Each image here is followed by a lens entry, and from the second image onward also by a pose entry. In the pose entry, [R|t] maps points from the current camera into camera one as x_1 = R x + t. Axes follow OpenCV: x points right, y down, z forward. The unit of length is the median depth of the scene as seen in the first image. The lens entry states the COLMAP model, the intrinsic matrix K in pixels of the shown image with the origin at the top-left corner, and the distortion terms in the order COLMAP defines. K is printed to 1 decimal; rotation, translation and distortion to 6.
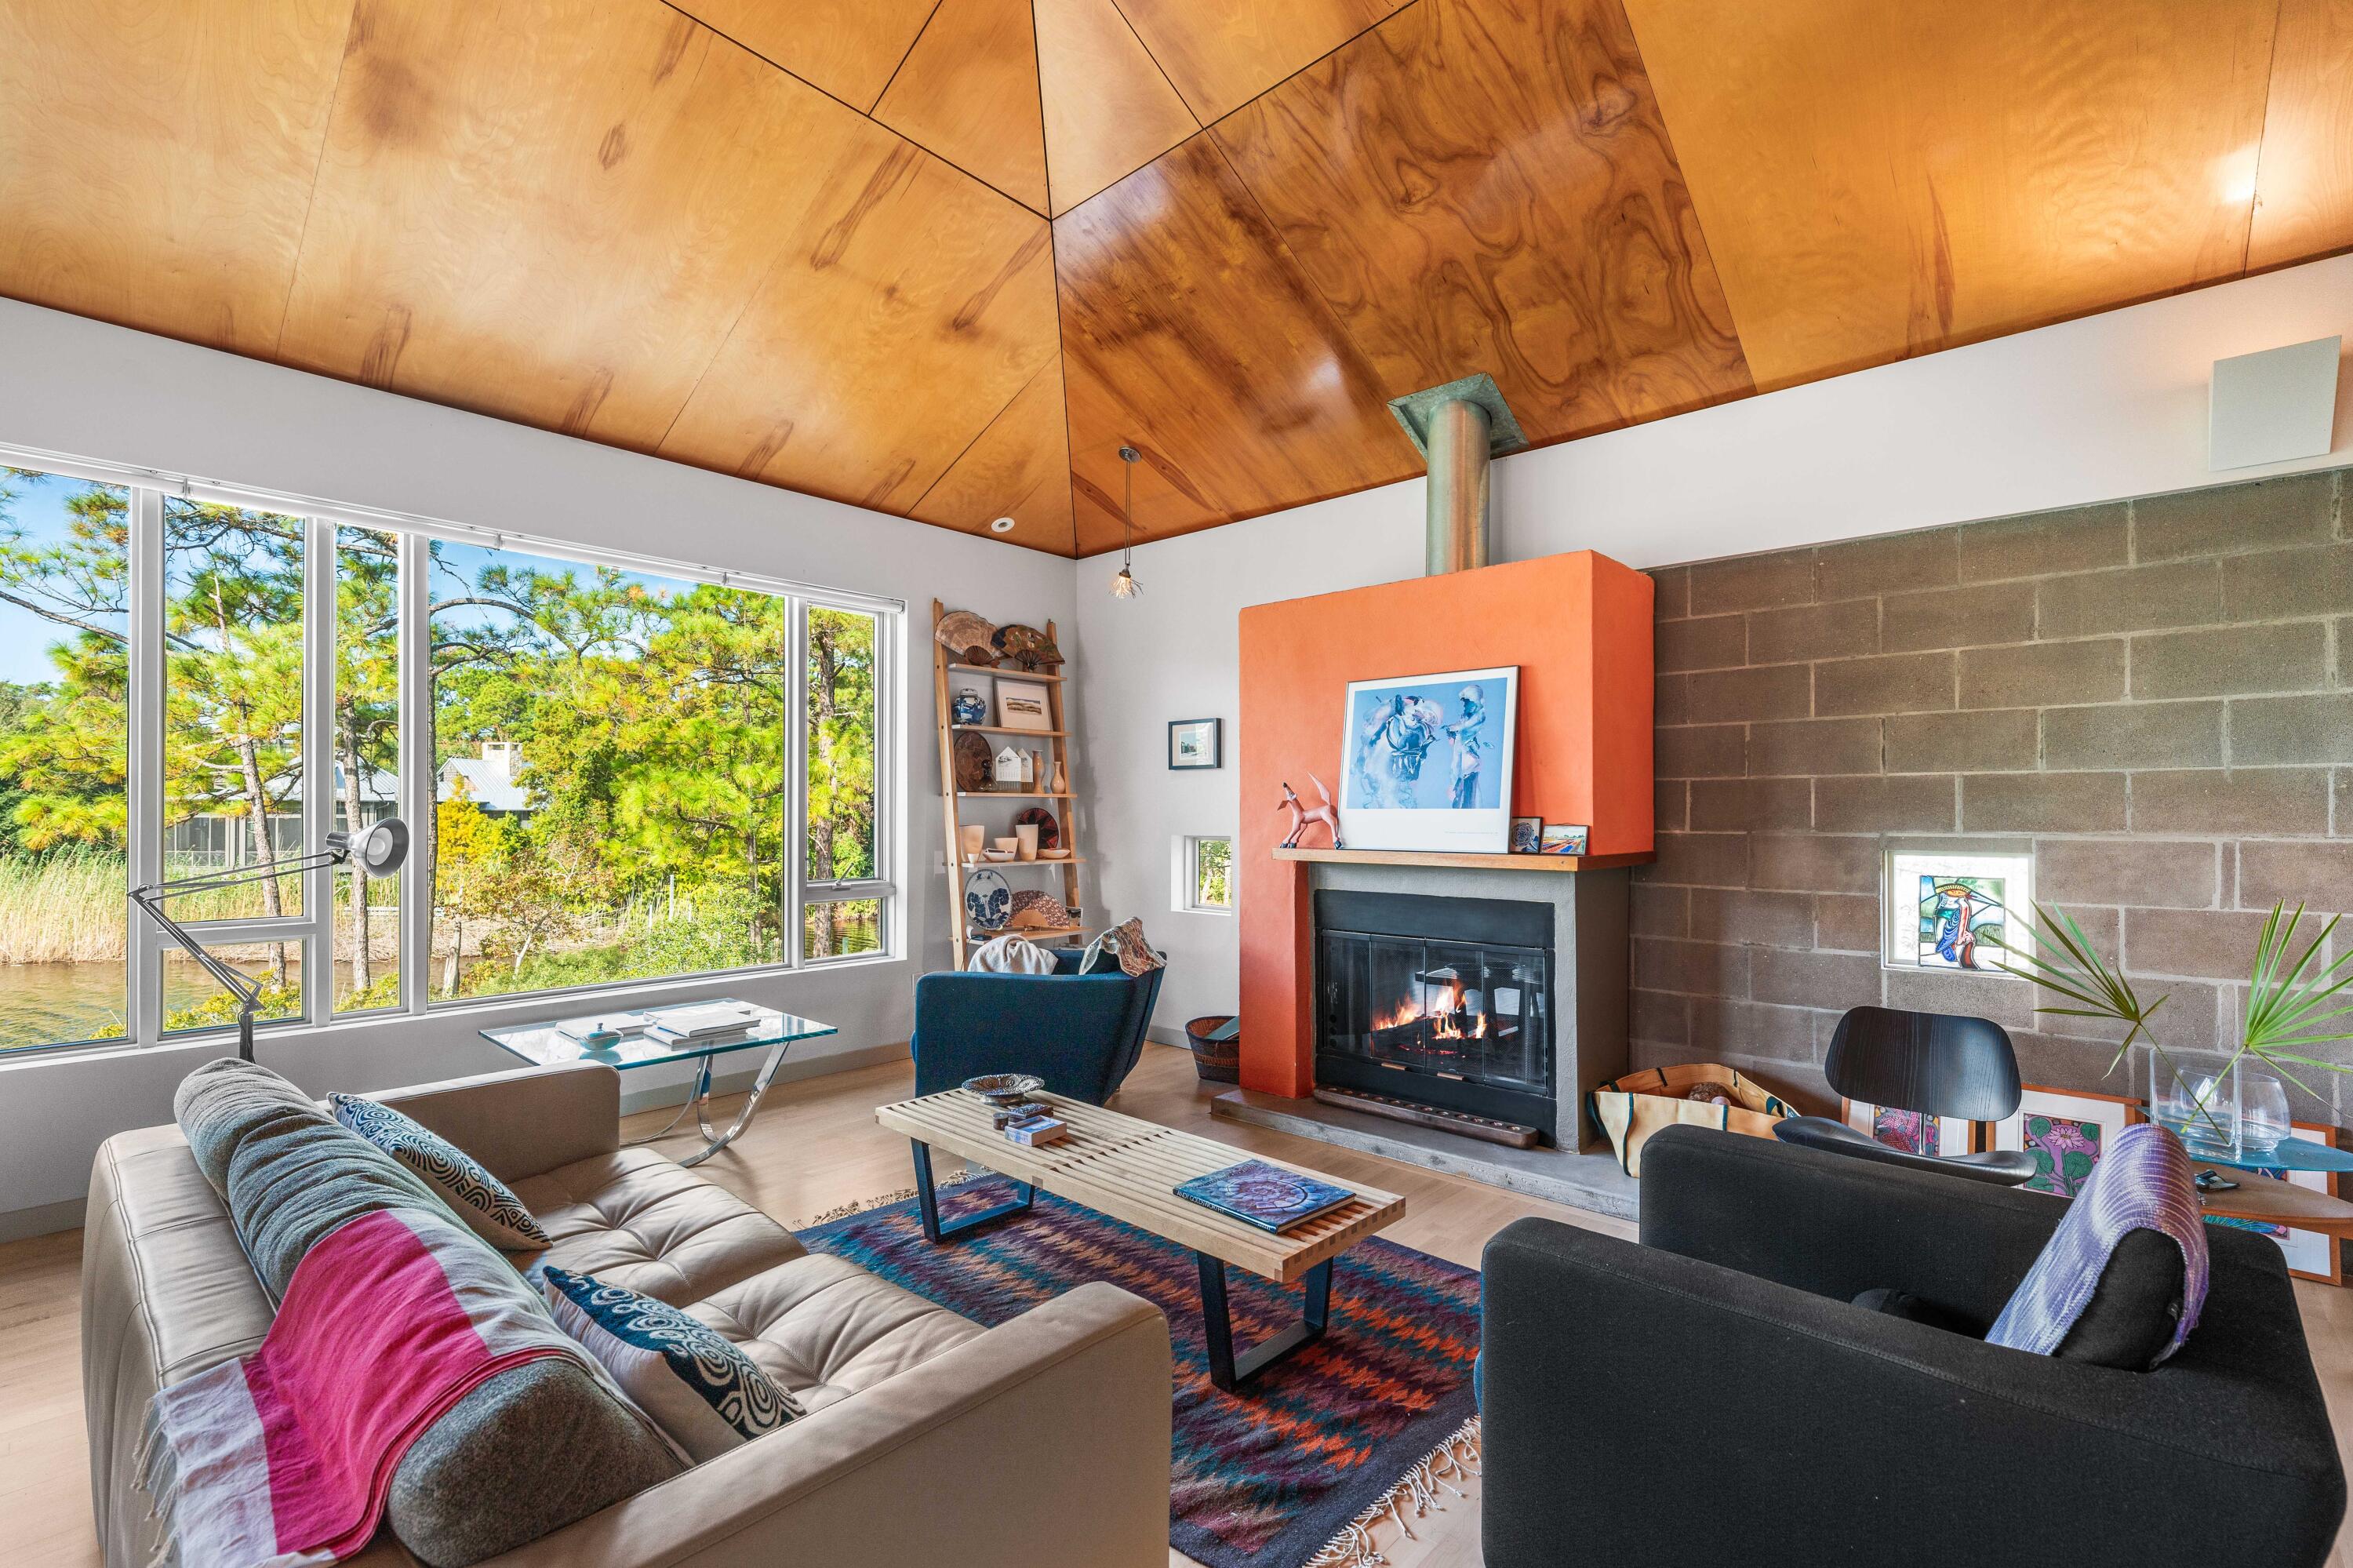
lens RADIAL K [[1019.2, 0, 1164.7], [0, 1019.2, 807.7], [0, 0, 1]] dist [-0.000466, -0.000486]
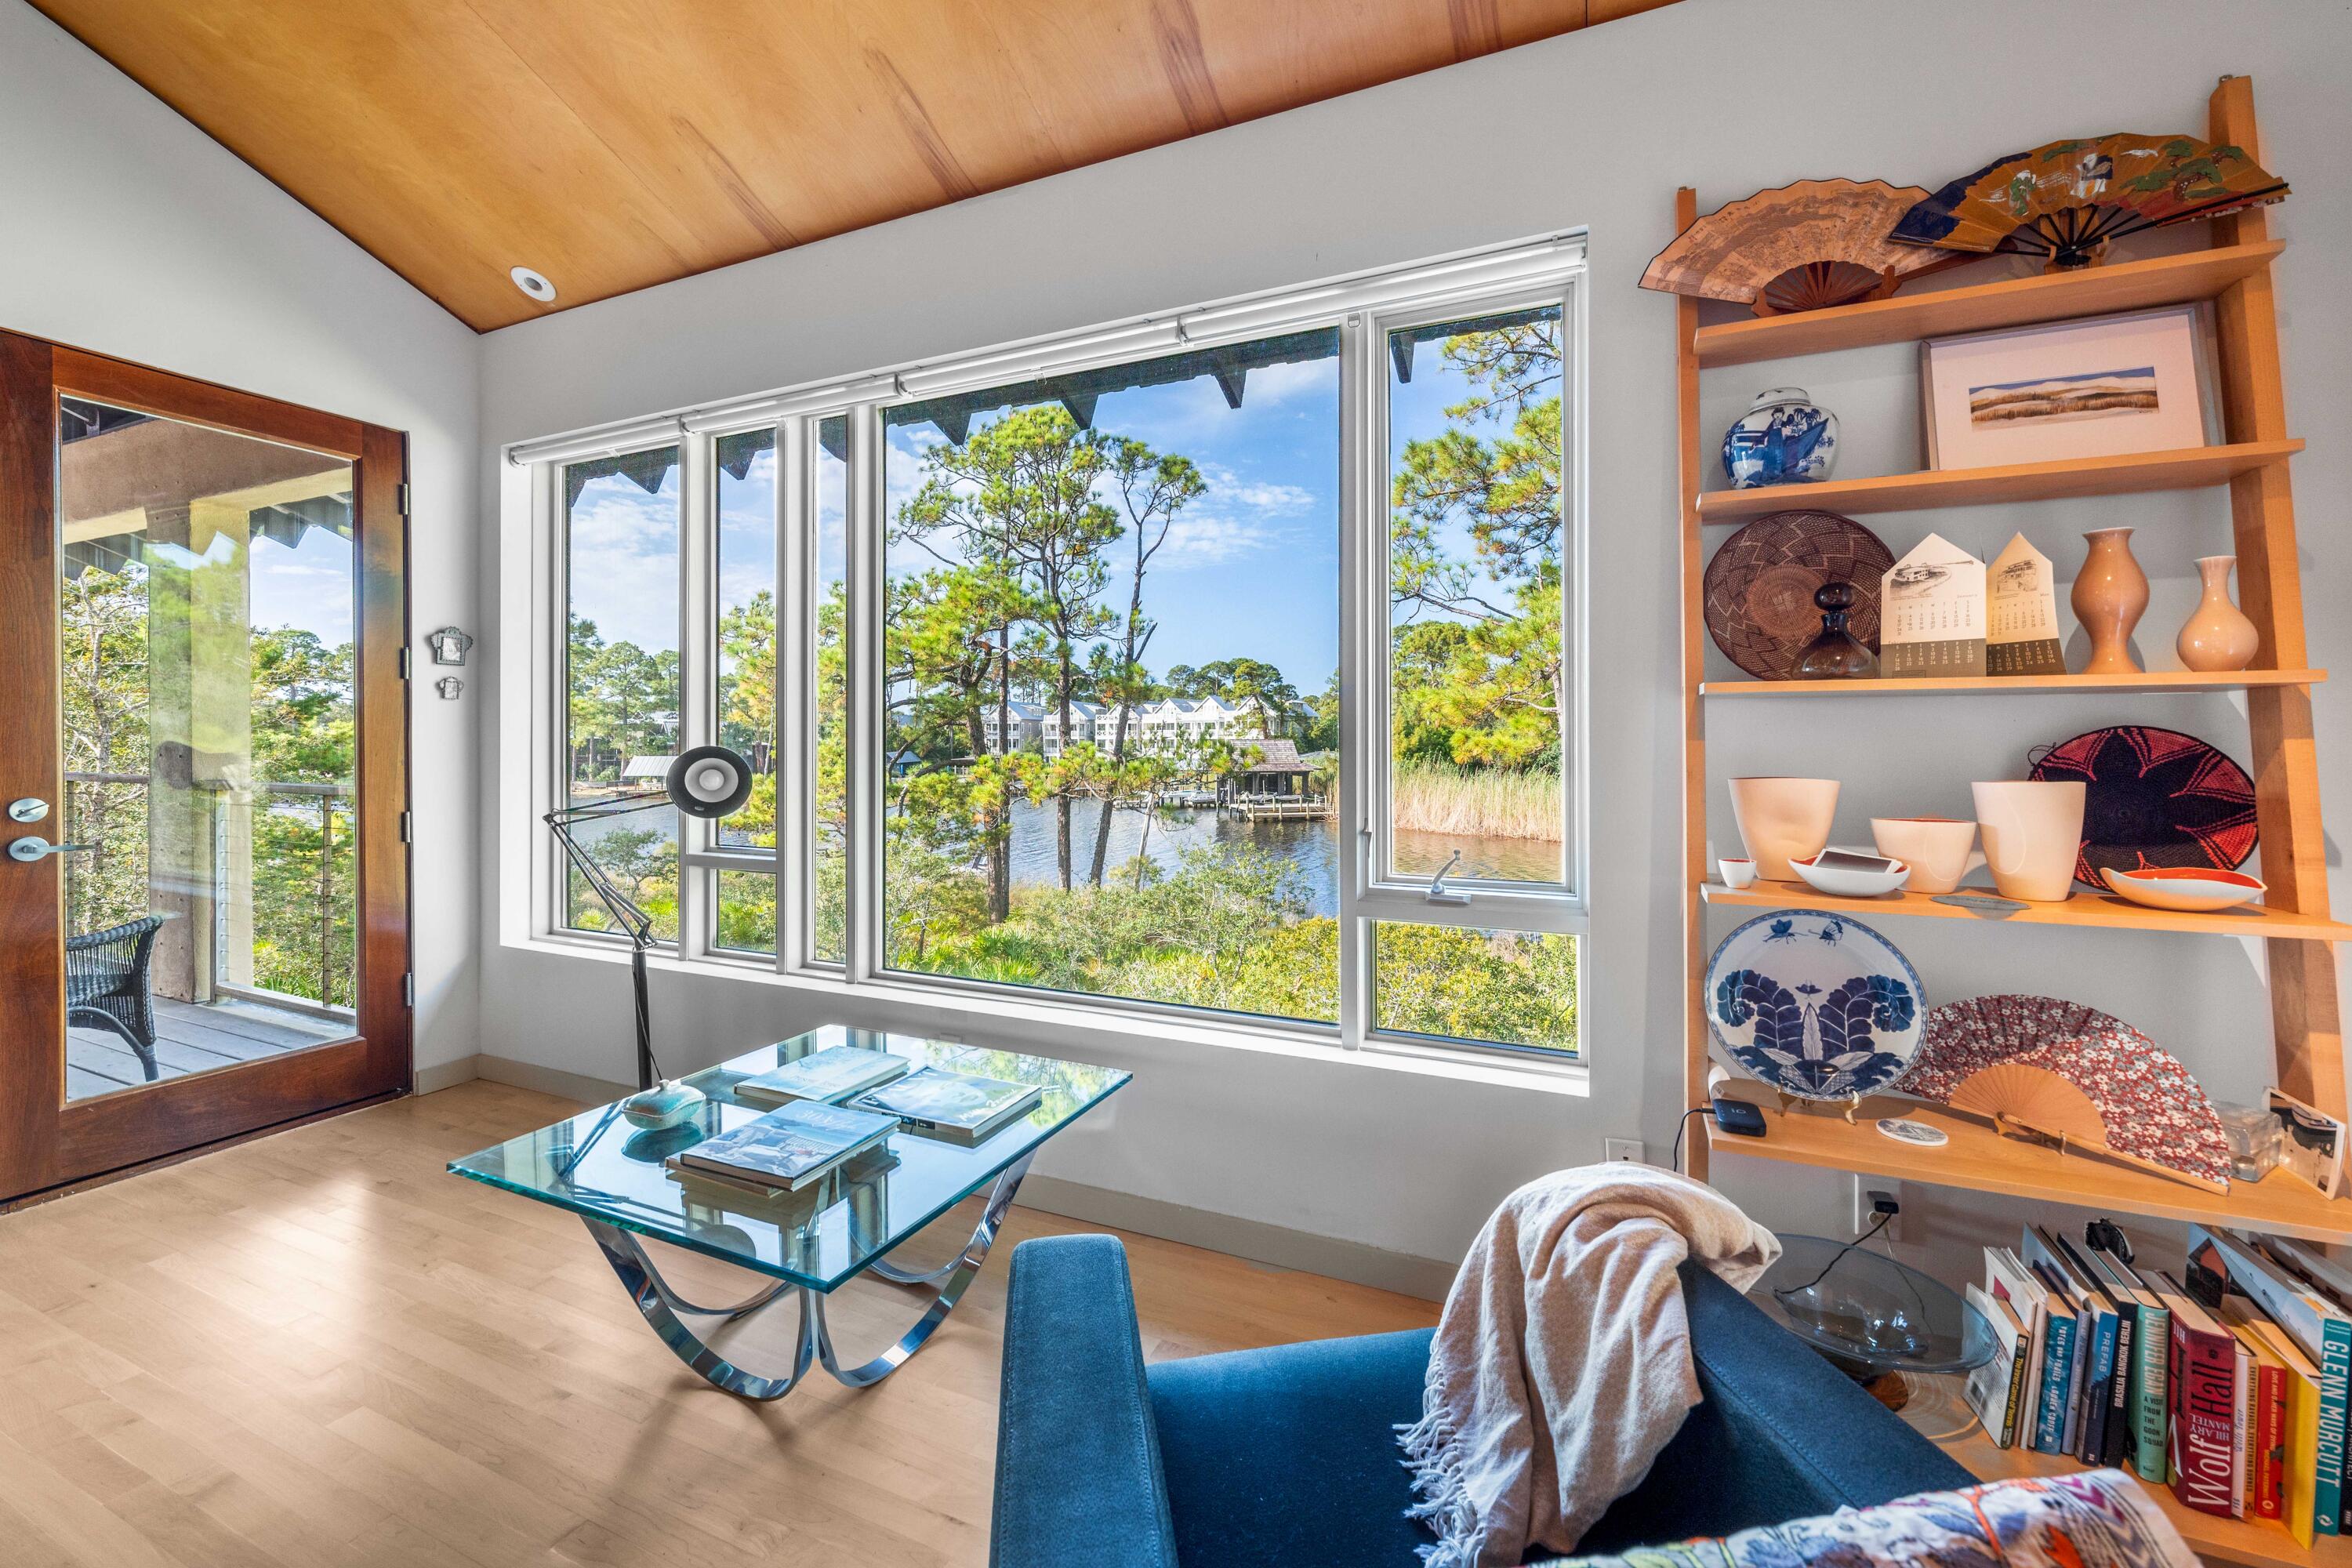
lens RADIAL K [[959.5, 0, 1138.3], [0, 959.5, 740.8], [0, 0, 1]] dist [-0.011531, -0.000117]
pose [[0.281790, 0.001613, -0.959475, 0.091609], [0.000370, 0.999998, 0.001789, 0.006011], [0.959476, -0.000859, 0.281789, 1.026871]]
